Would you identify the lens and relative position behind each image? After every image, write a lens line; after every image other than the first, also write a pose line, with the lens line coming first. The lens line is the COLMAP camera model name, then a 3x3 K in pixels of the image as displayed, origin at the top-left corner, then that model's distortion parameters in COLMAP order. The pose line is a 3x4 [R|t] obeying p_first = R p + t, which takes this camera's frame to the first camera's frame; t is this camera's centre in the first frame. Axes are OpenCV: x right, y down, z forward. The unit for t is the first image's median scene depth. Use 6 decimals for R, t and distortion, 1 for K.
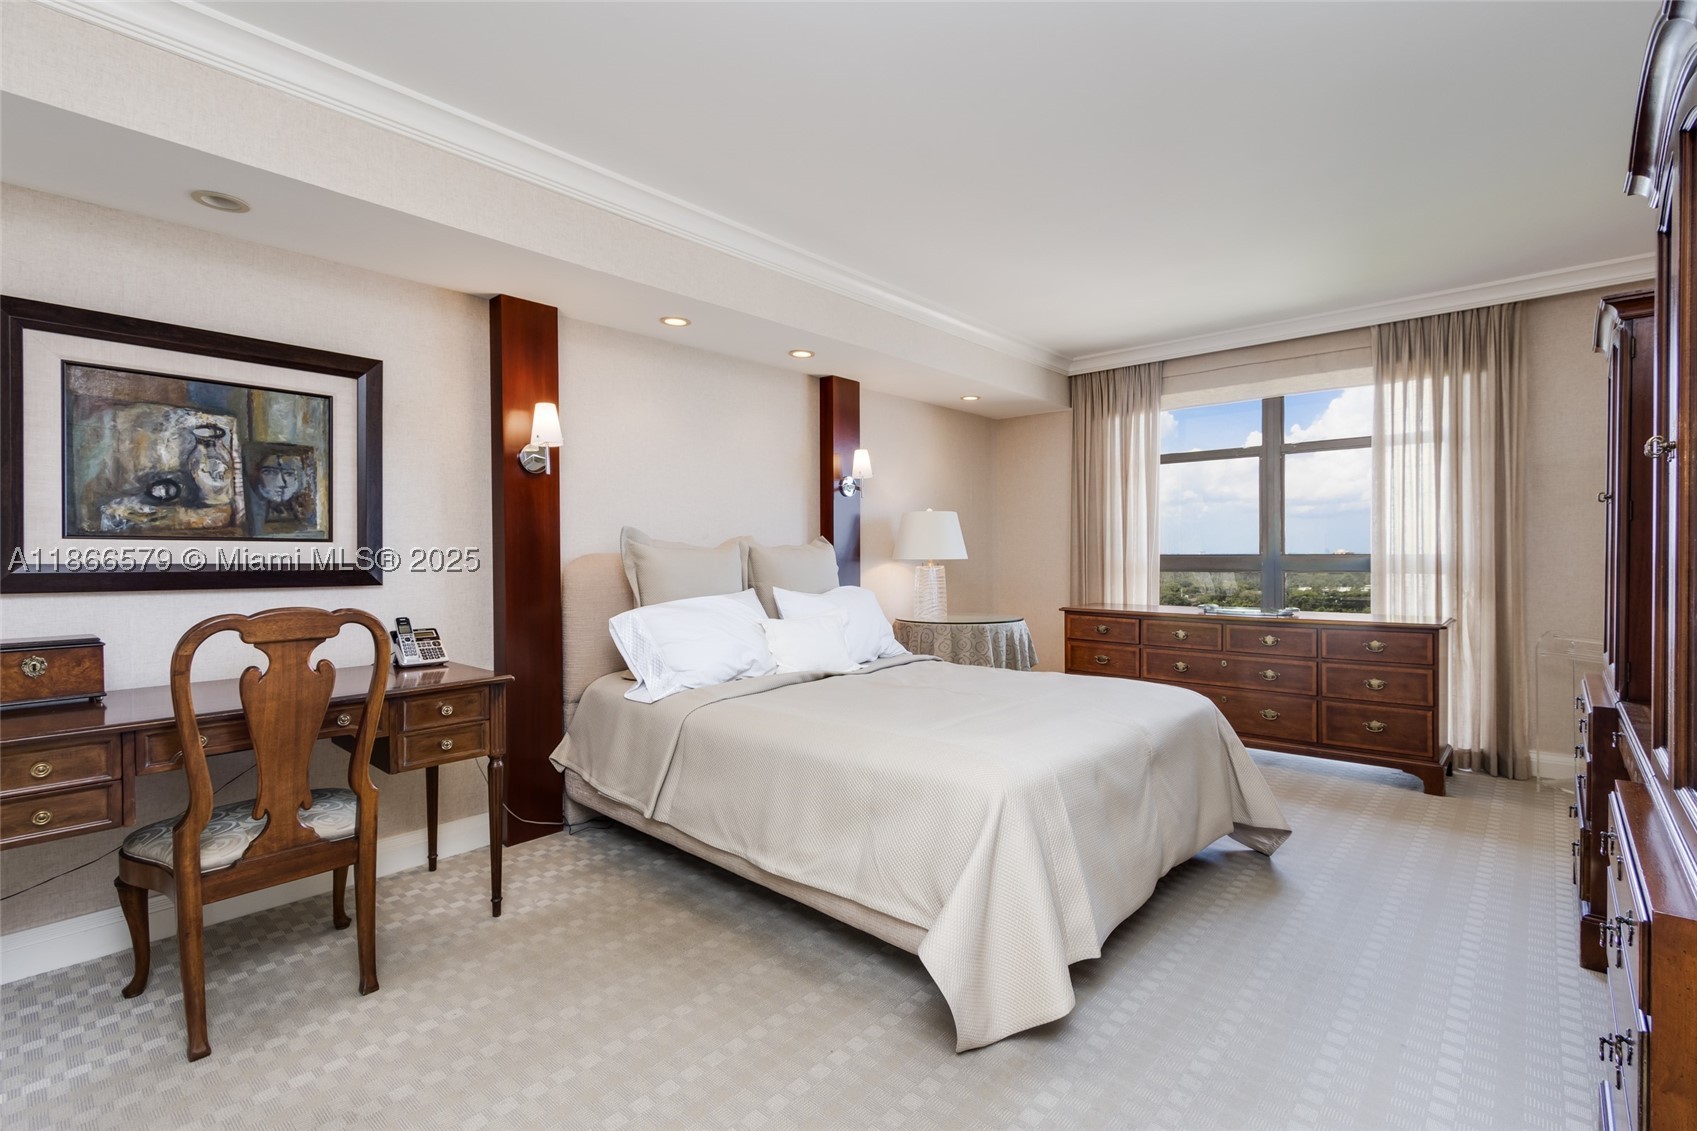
lens RADIAL K [[778.8, 0, 841.3], [0, 778.8, 556.3], [0, 0, 1]] dist [0.002723, -0.000829]
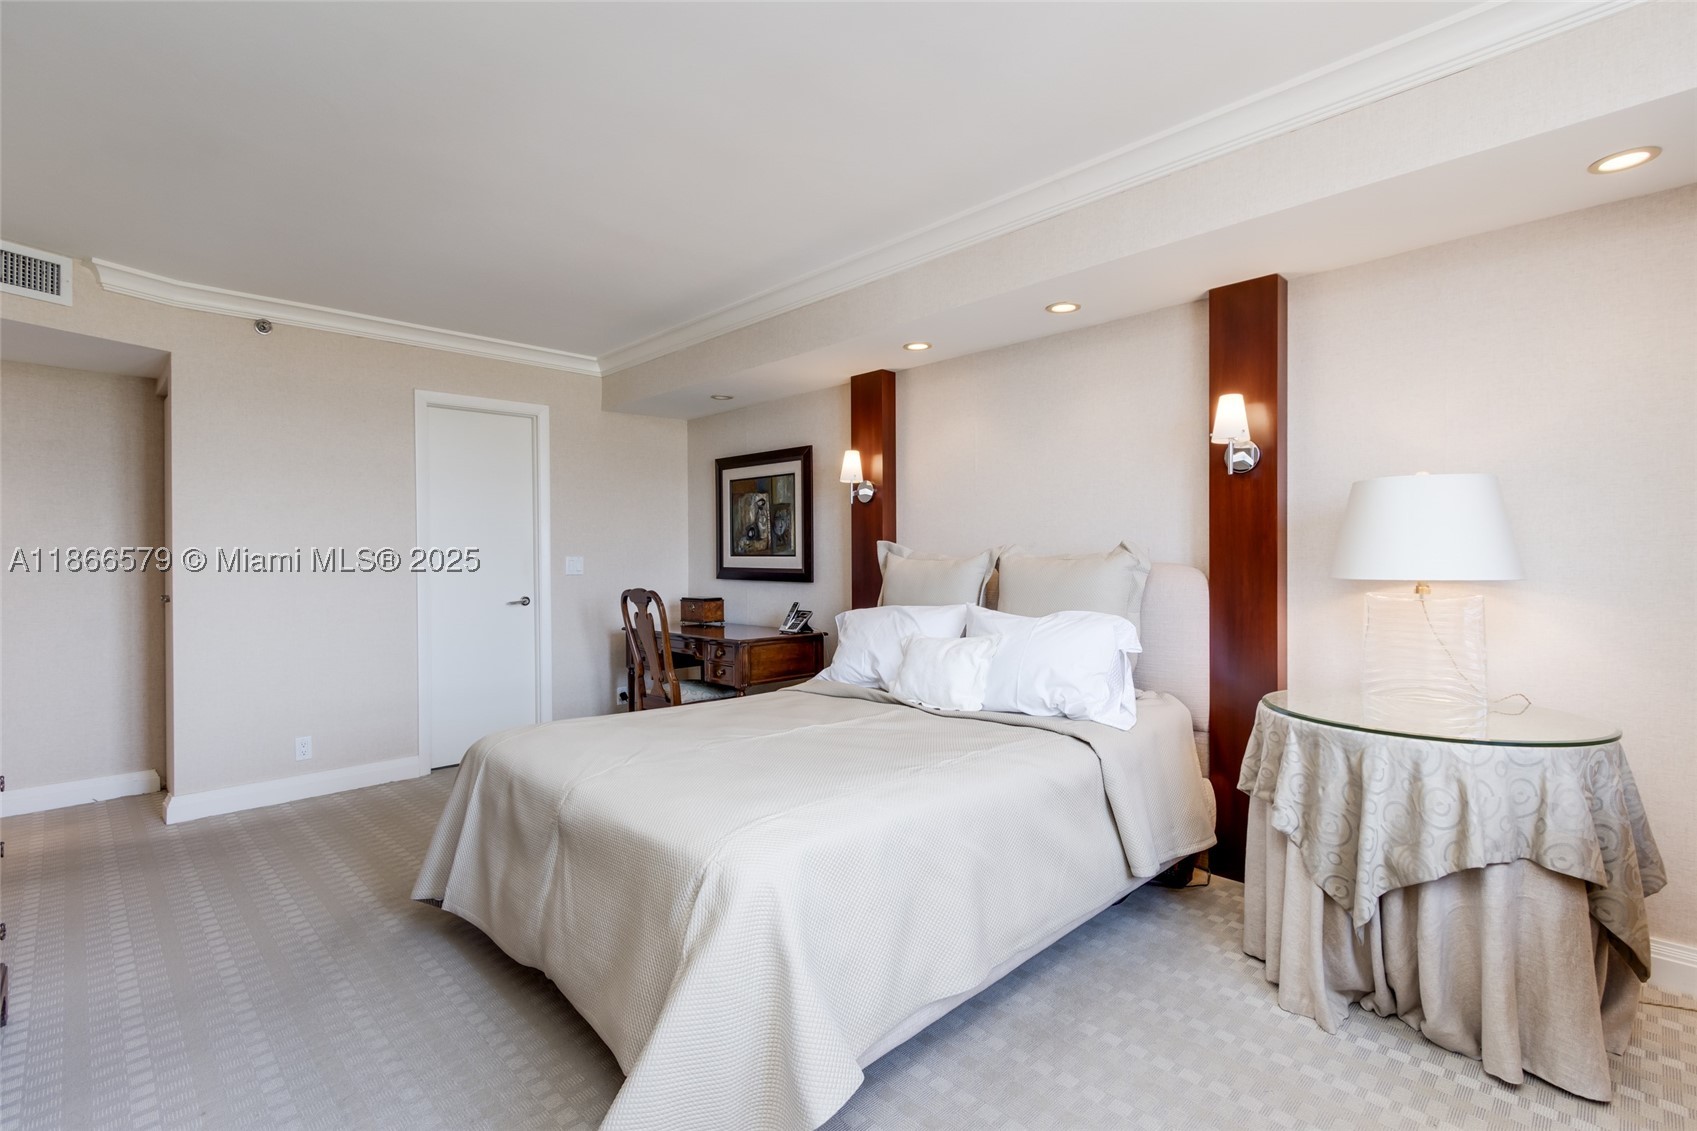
lens RADIAL K [[778.8, 0, 853.5], [0, 778.8, 567.1], [0, 0, 1]] dist [0.002723, -0.000829]
pose [[-0.057406, 0.009022, -0.998310, 1.165835], [-0.001776, 0.999957, 0.009139, -0.012029], [0.998349, 0.002298, -0.057388, 1.341354]]
